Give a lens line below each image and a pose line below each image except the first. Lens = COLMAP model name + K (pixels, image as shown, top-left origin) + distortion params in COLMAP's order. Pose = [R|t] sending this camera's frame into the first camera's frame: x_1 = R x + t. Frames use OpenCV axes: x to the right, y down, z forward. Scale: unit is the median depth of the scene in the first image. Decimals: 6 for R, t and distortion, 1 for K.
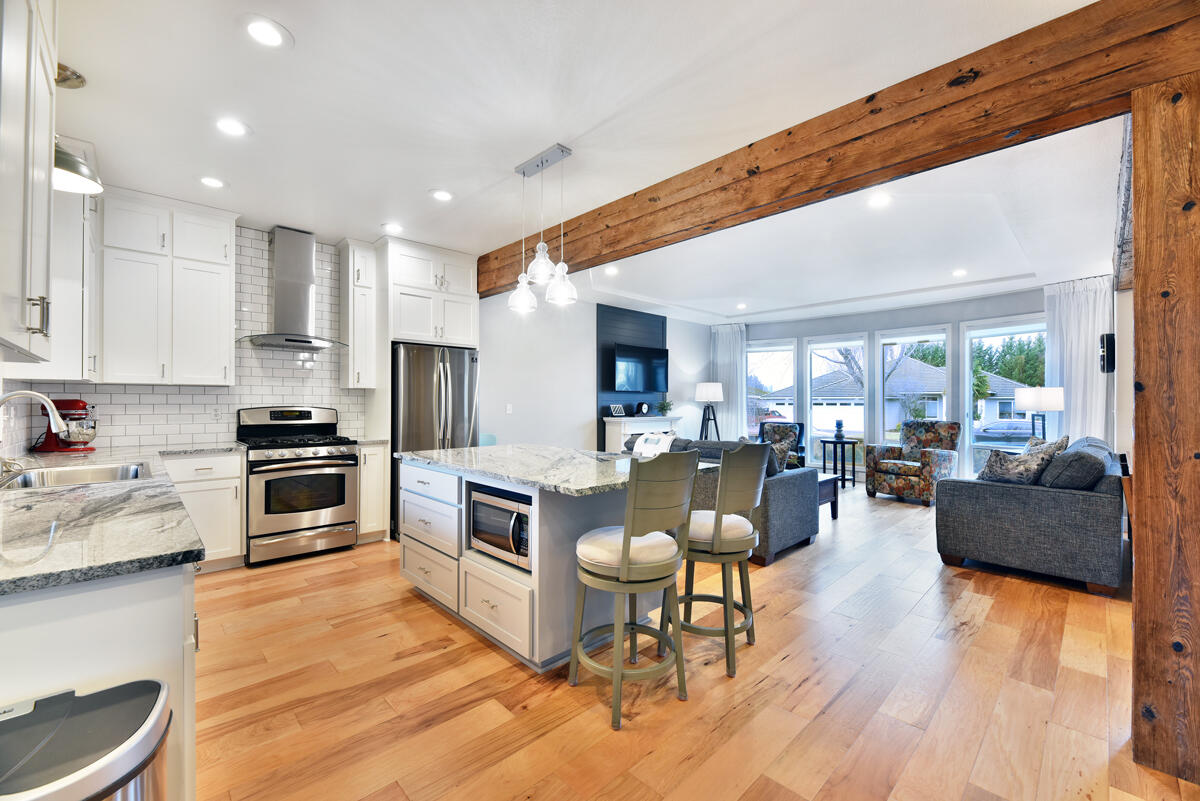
lens RADIAL K [[483.4, 0, 600.0], [0, 483.4, 400.5], [0, 0, 1]] dist [0.005871, -0.006362]
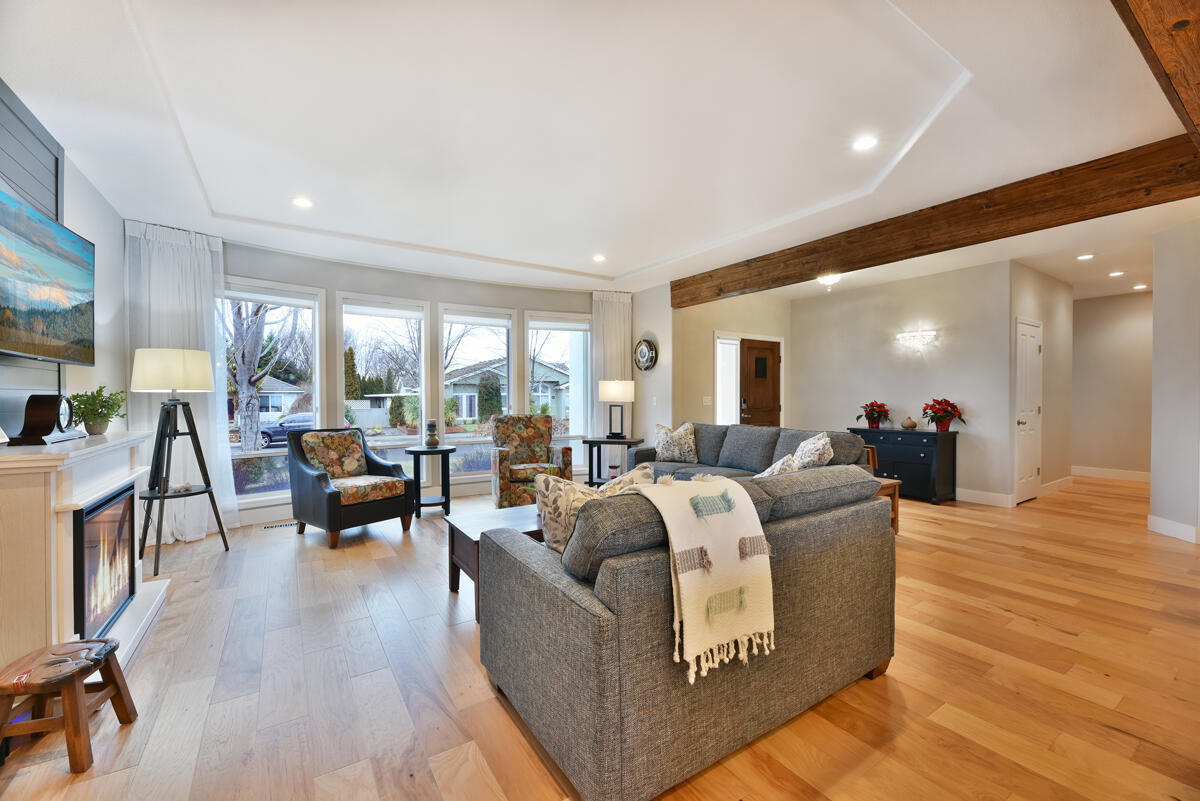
lens RADIAL K [[483.4, 0, 600.0], [0, 483.4, 400.5], [0, 0, 1]] dist [0.005871, -0.006362]
pose [[0.181602, -0.013046, 0.983286, -0.167789], [-0.002847, 0.999901, 0.013792, 0.002215], [-0.983368, -0.005304, 0.181547, 0.688921]]
